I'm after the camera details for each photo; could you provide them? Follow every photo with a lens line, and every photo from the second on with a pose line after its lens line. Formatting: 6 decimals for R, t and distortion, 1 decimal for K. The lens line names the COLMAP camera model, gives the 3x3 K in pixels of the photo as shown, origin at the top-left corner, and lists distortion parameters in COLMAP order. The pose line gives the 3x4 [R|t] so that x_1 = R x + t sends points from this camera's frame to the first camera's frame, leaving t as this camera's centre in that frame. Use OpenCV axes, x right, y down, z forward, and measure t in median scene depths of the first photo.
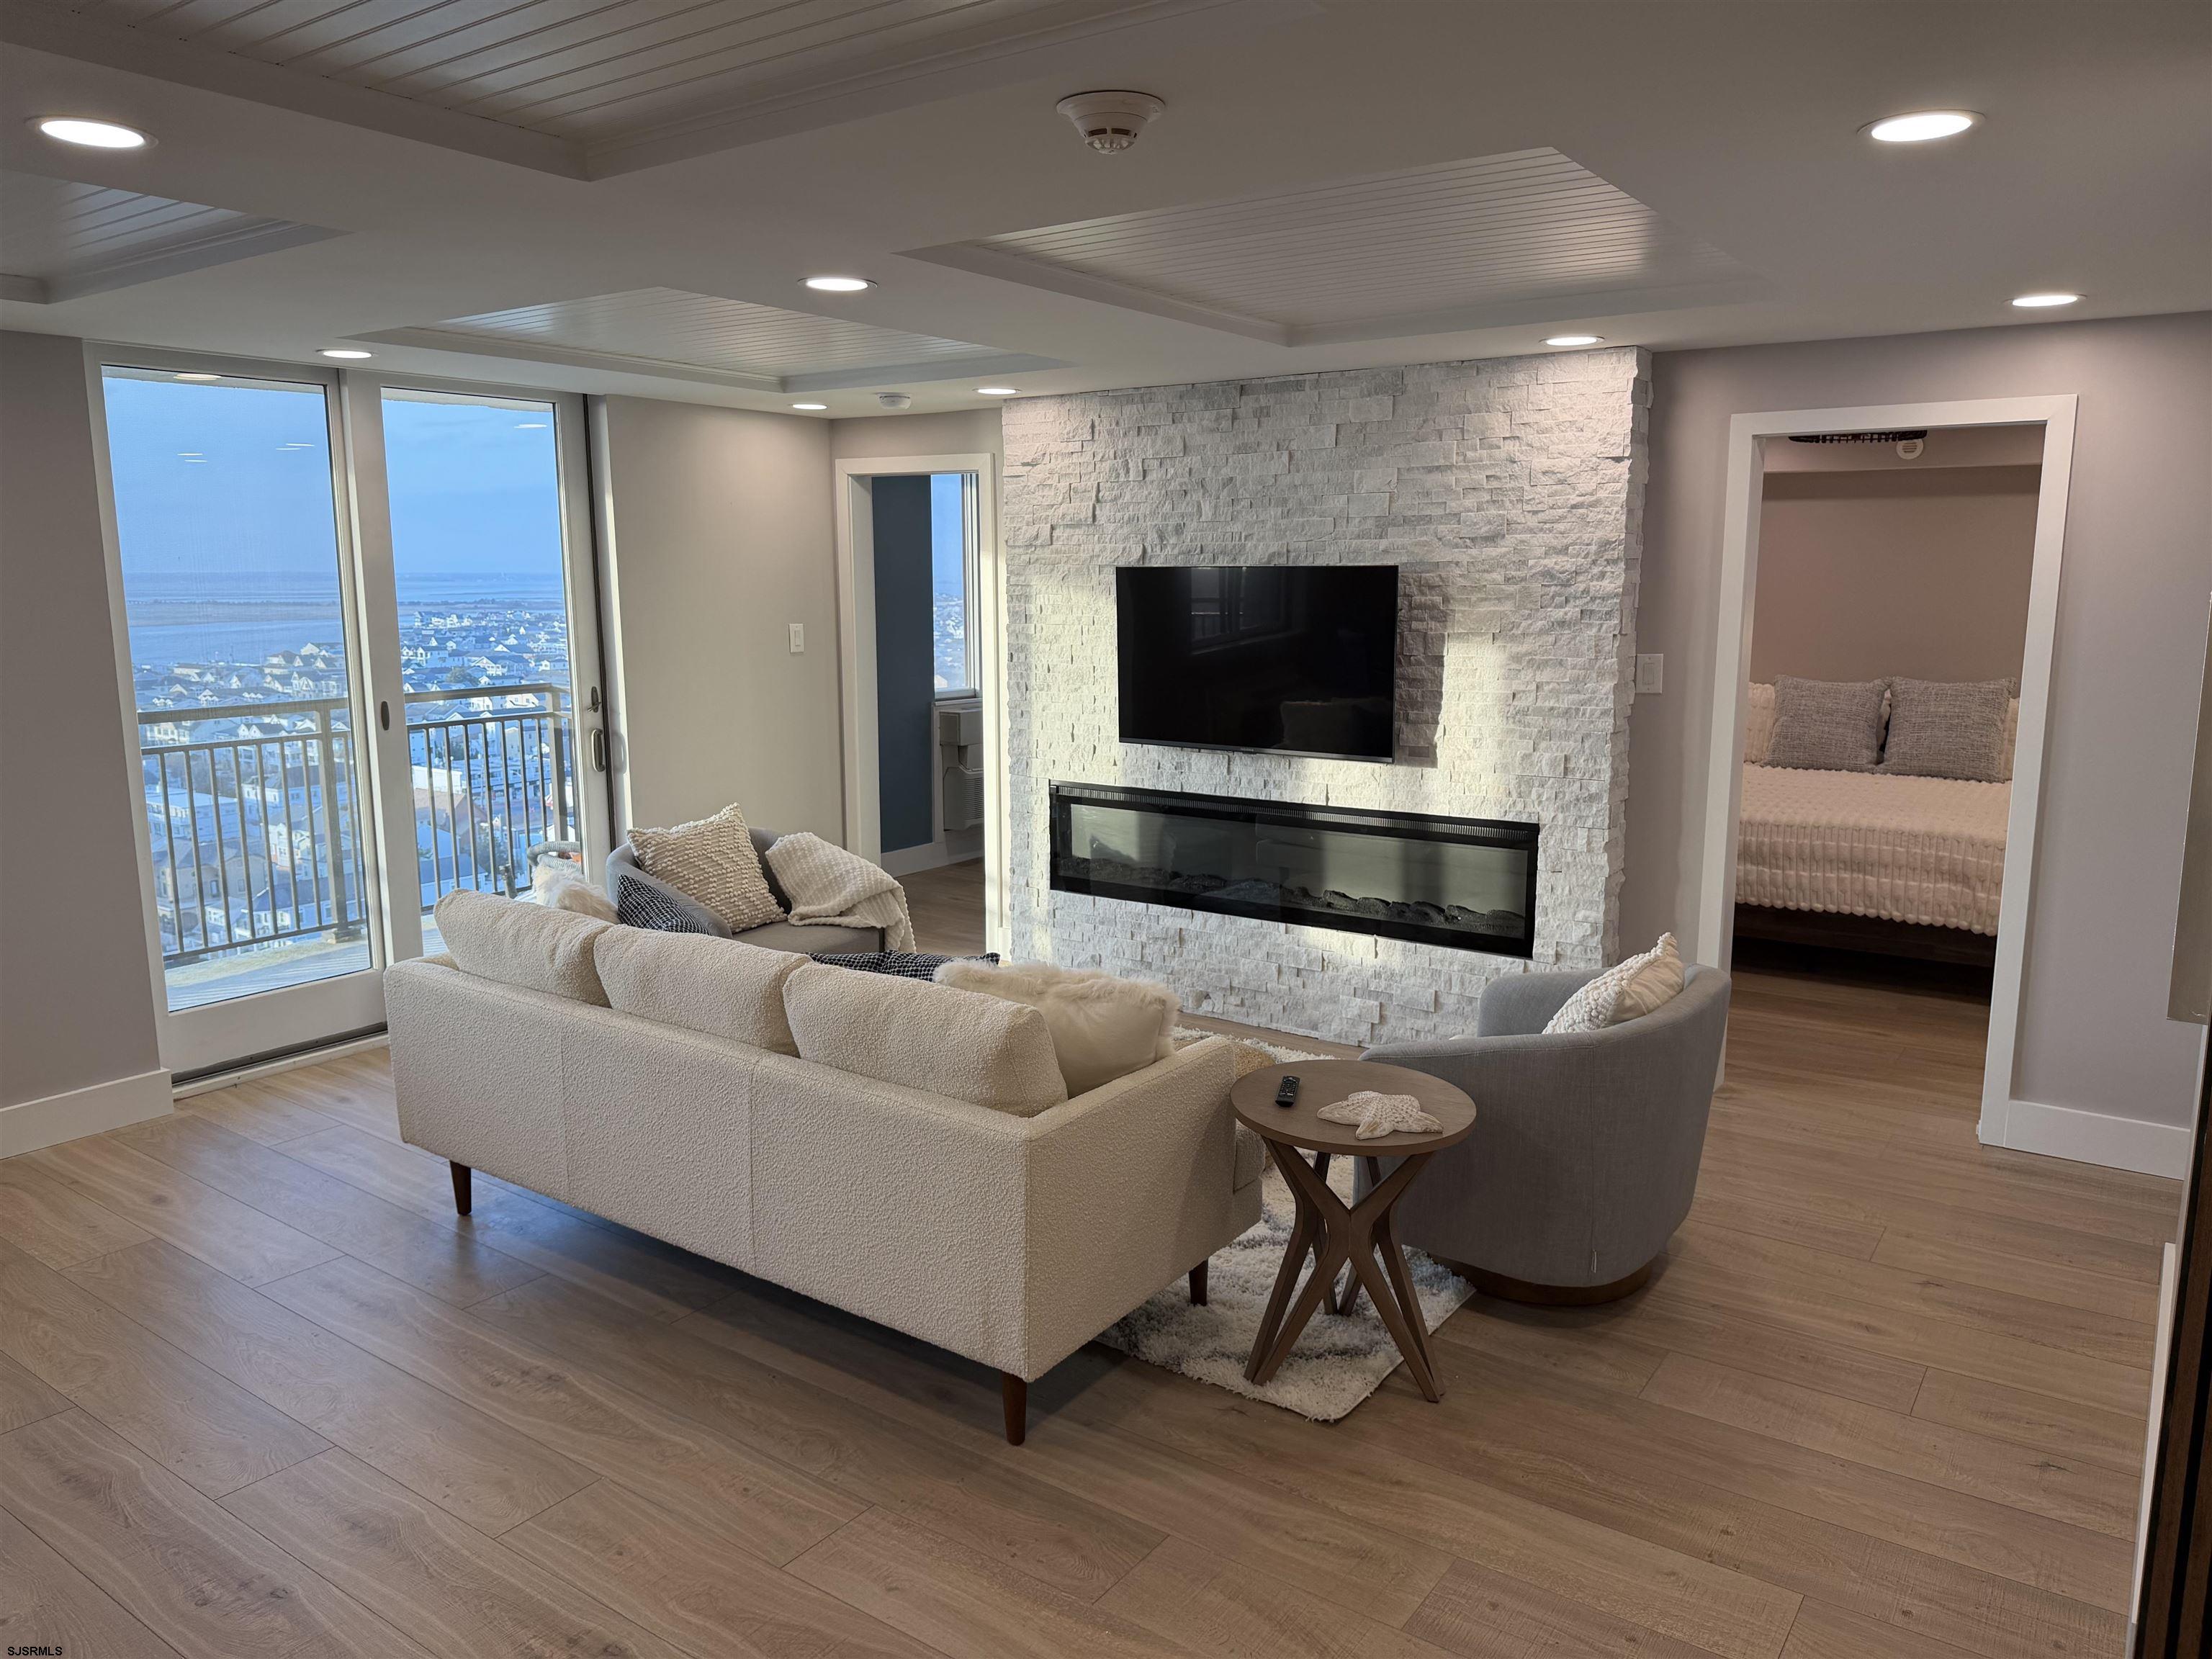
lens RADIAL K [[1529.9, 0, 1106.4], [0, 1529.9, 836.1], [0, 0, 1]] dist [0.154397, -0.285669]
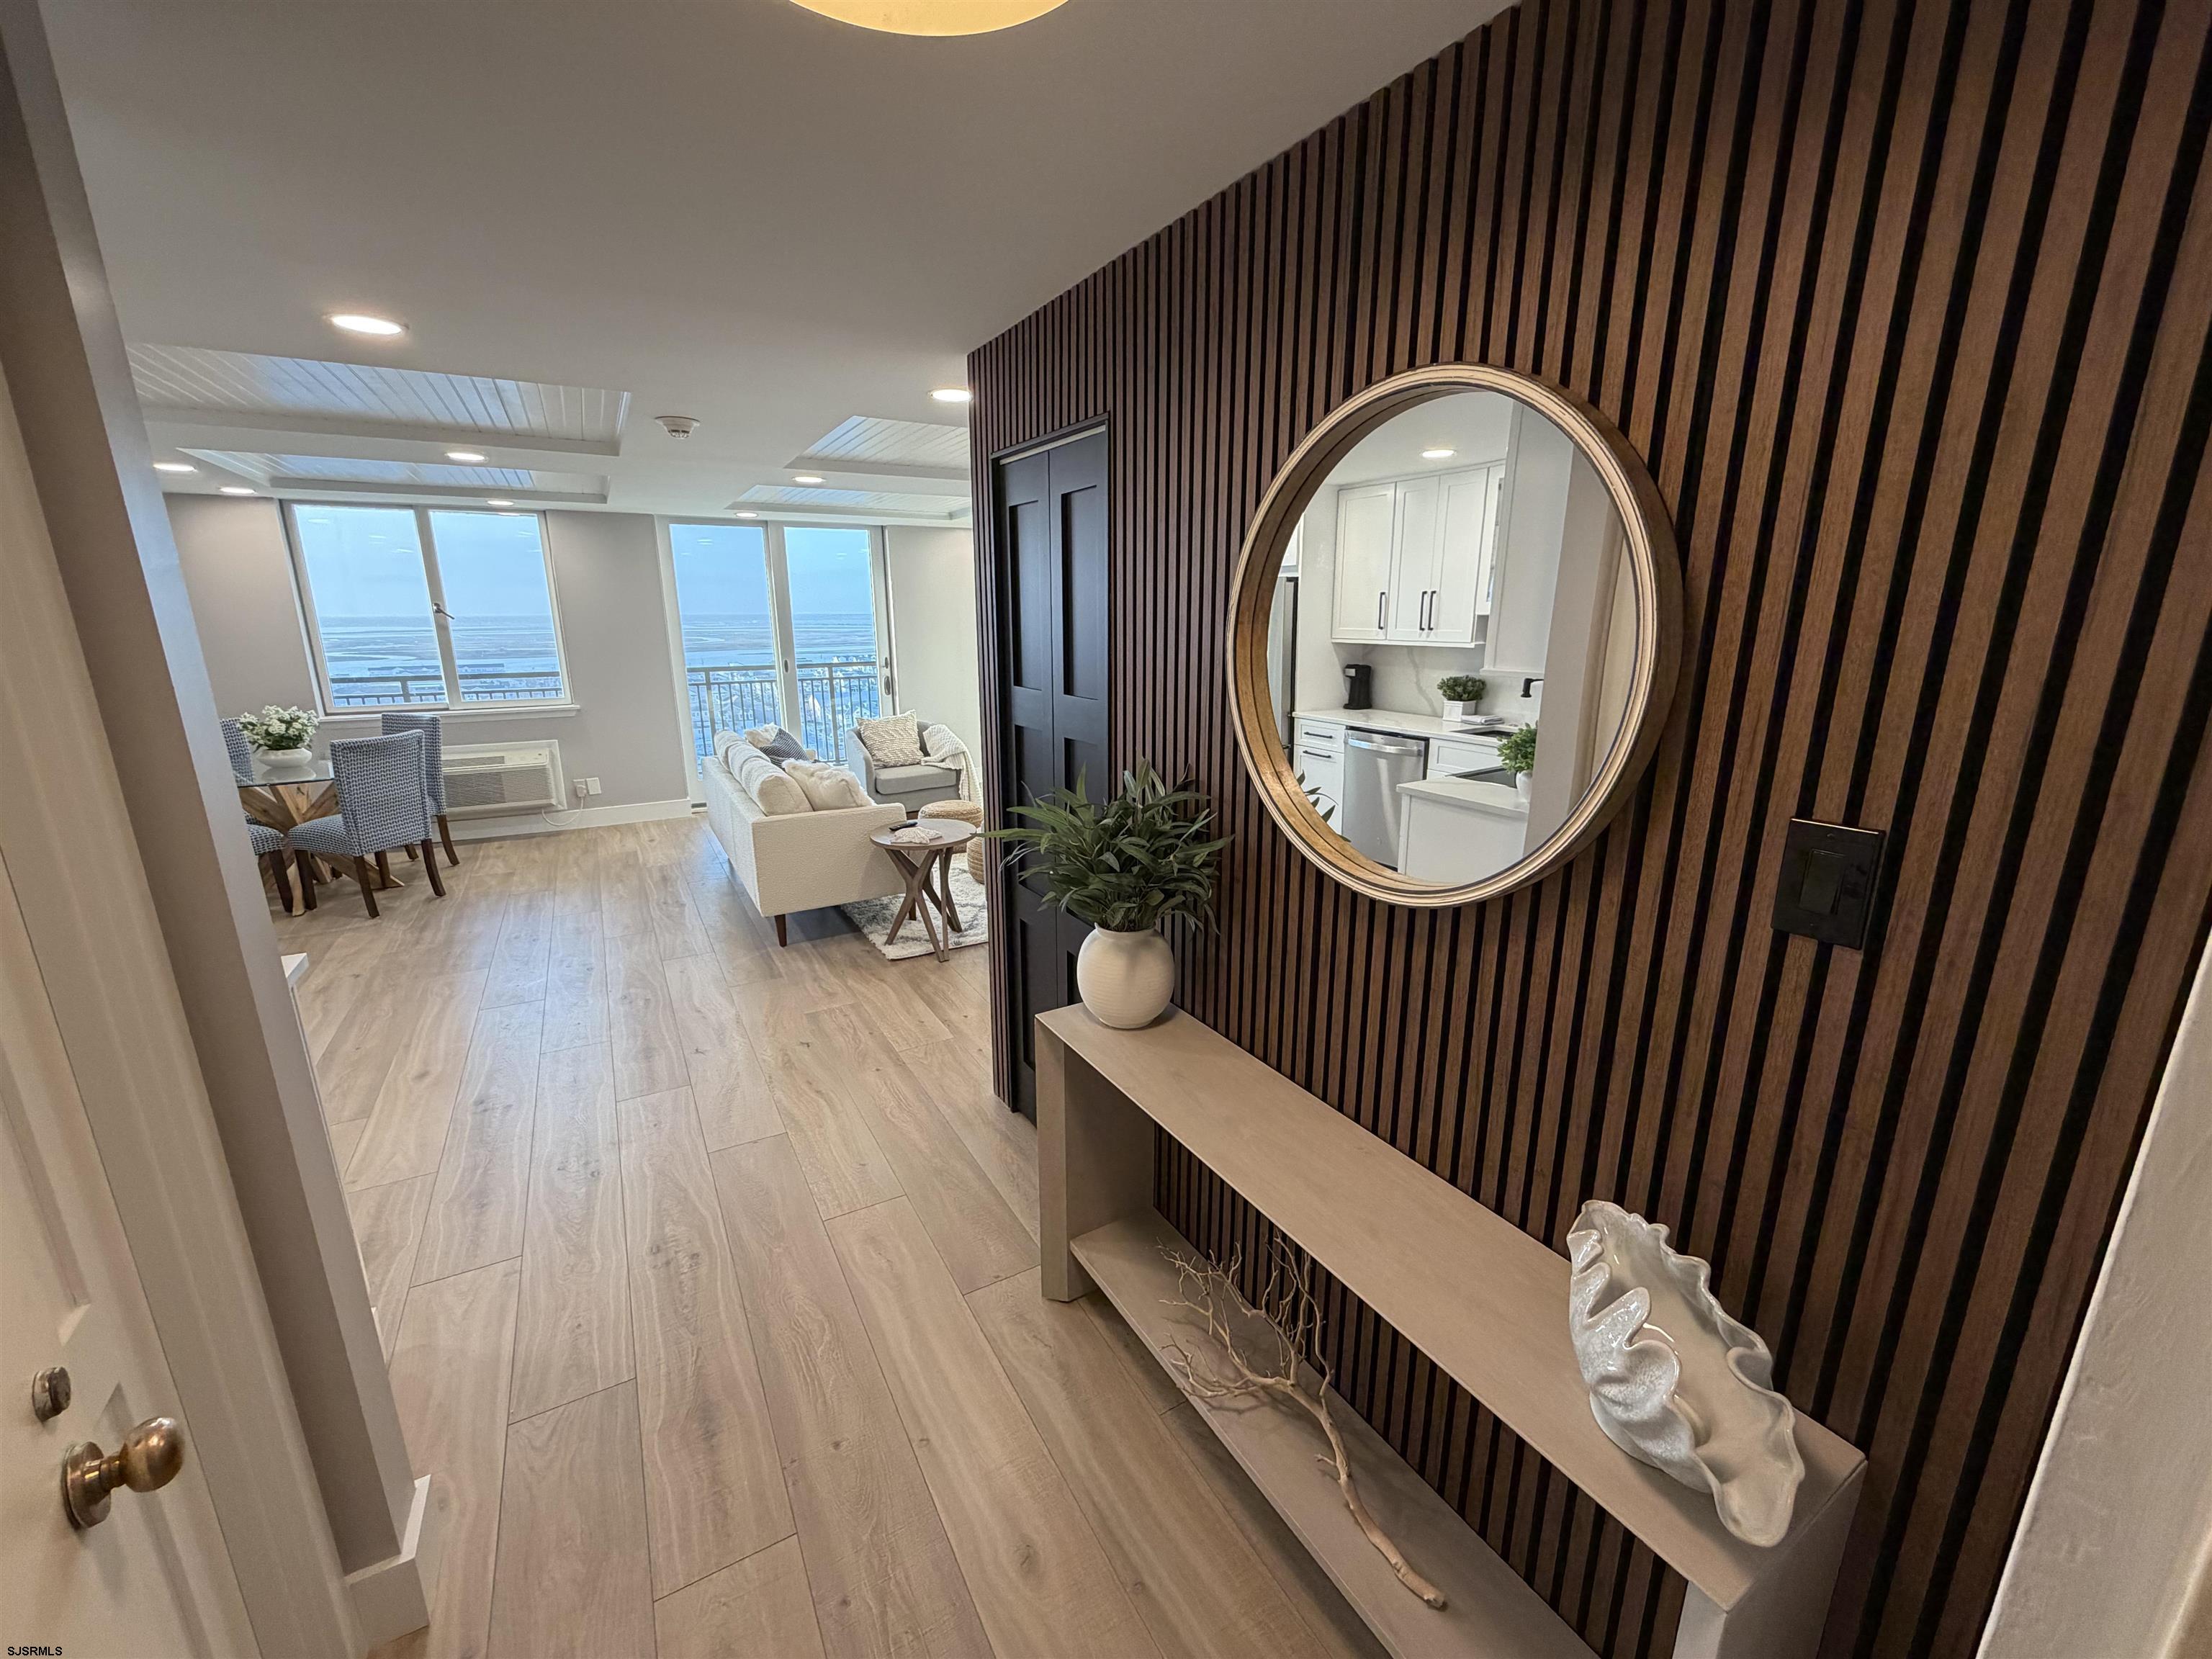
lens RADIAL K [[879.7, 0, 1101.3], [0, 879.7, 830.4], [0, 0, 1]] dist [0.001138, -0.000727]
pose [[0.907706, 0.098588, -0.407861, 0.599072], [-0.067312, 0.993630, 0.090376, 0.021025], [0.414173, -0.054581, 0.908560, -0.052114]]
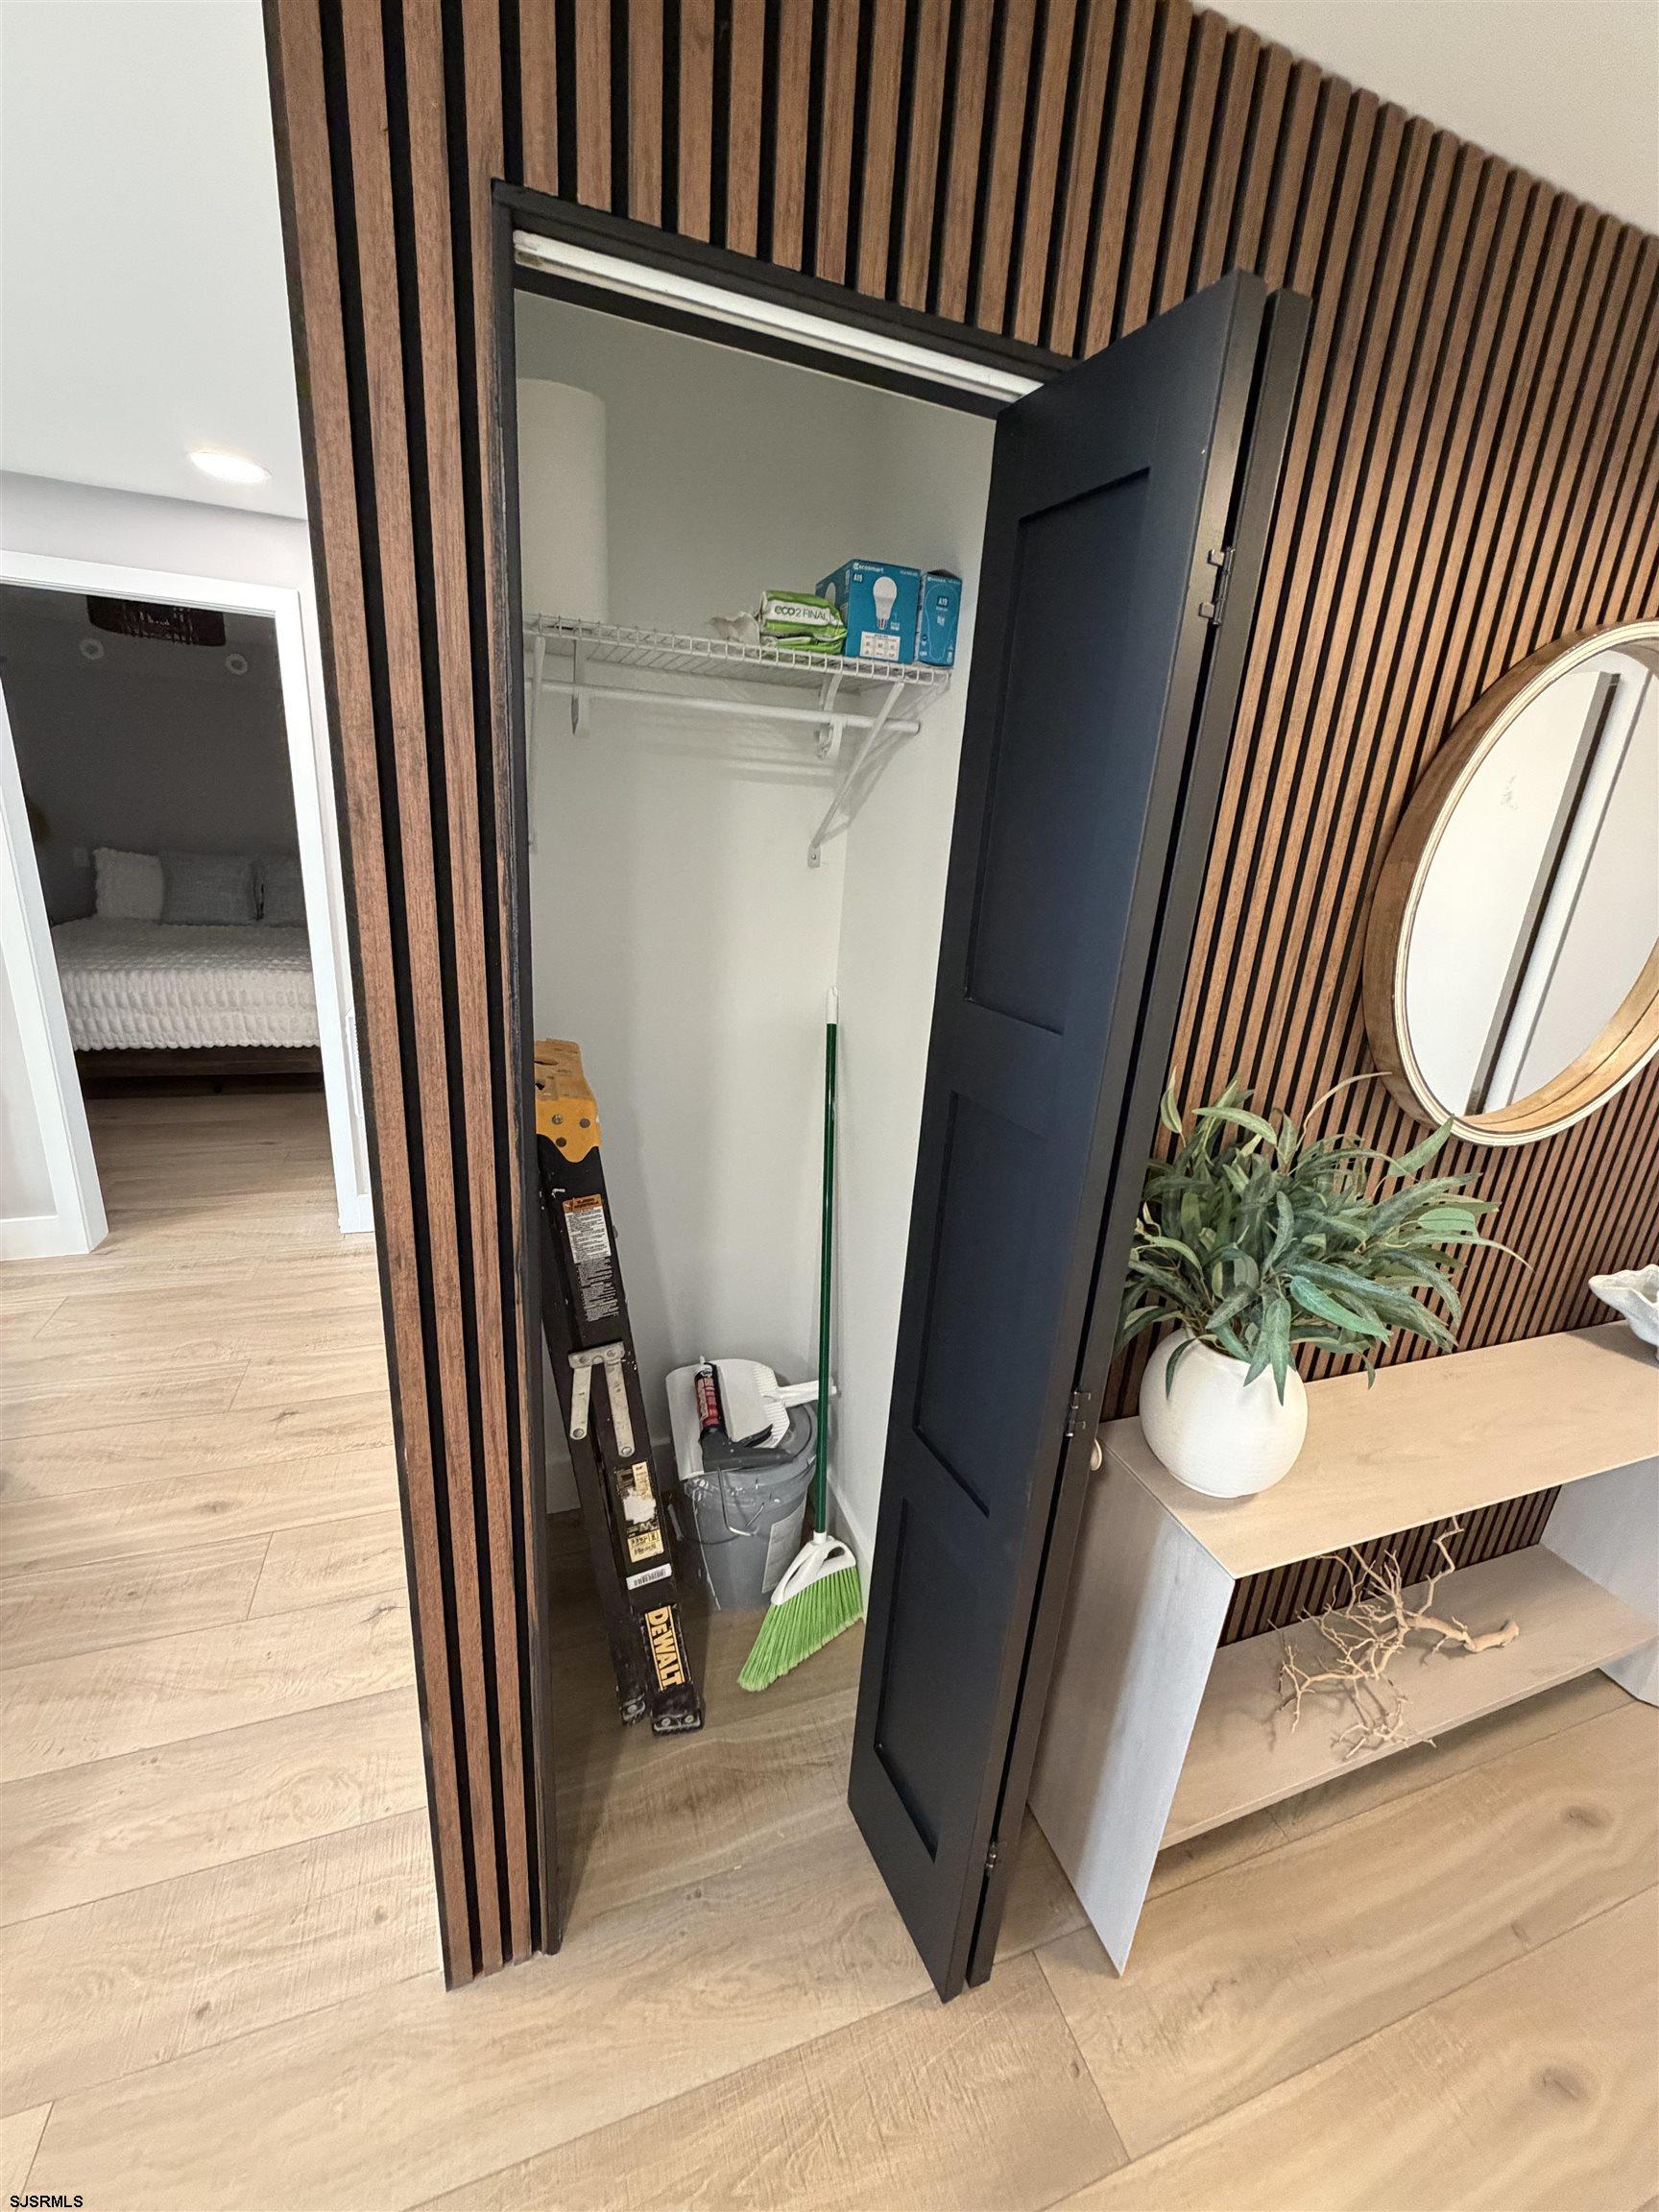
lens RADIAL K [[882.3, 0, 836.1], [0, 882.3, 1096.9], [0, 0, 1]] dist [0.002014, -0.000500]
pose [[0.572843, -0.199961, 0.794900, 0.229292], [0.058961, 0.977327, 0.203361, -0.032886], [-0.817542, -0.069626, 0.571645, 0.254677]]
